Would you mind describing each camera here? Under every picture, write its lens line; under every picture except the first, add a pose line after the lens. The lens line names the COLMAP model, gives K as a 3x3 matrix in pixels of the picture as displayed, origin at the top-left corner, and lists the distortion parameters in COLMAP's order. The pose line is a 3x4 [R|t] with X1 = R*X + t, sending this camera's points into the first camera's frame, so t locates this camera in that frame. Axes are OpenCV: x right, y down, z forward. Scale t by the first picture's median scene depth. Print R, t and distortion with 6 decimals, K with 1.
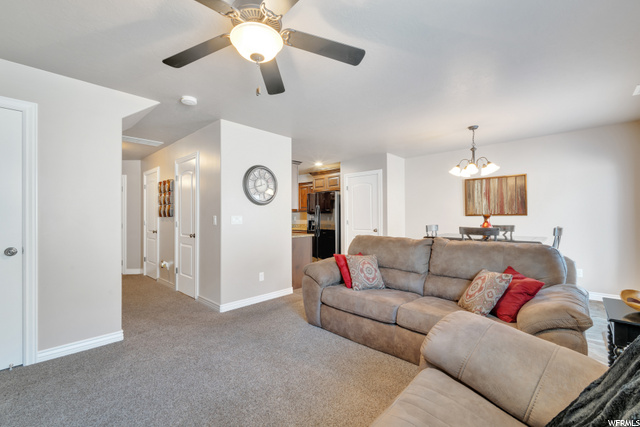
lens RADIAL K [[267.5, 0, 317.8], [0, 267.5, 216.0], [0, 0, 1]] dist [-0.000581, -0.000060]
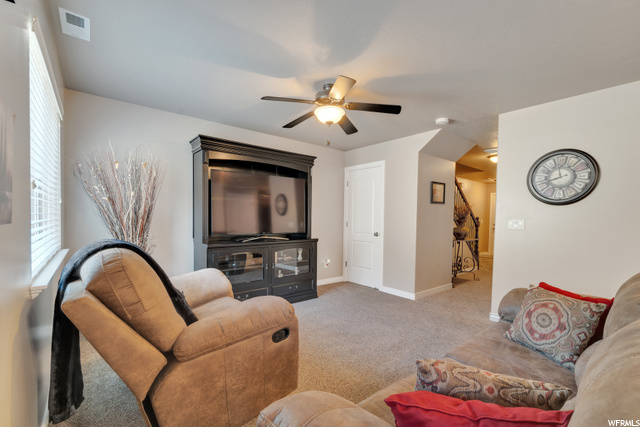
lens RADIAL K [[270.8, 0, 321.6], [0, 270.8, 223.7], [0, 0, 1]] dist [-0.000686, 0.000190]
pose [[-0.092625, 0.030133, -0.995245, 0.687966], [-0.007371, 0.999494, 0.030948, -0.009554], [0.995674, 0.010202, -0.092356, 0.514732]]
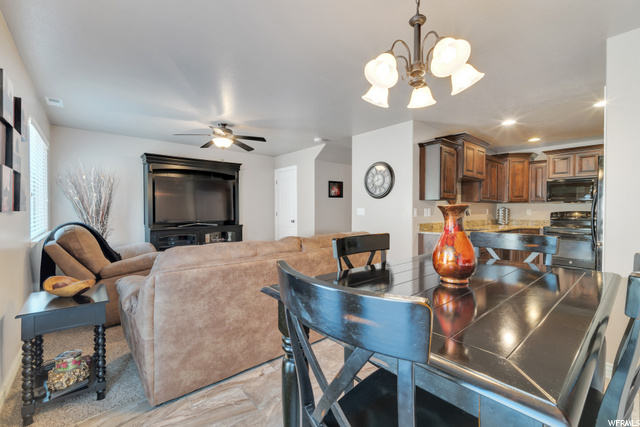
lens RADIAL K [[277.5, 0, 326.4], [0, 277.5, 213.2], [0, 0, 1]] dist [-0.001997, -0.000434]
pose [[-0.084578, 0.020613, -0.996204, 1.123162], [0.005433, 0.999781, 0.020226, -0.005266], [0.996402, -0.003702, -0.084672, 1.057585]]
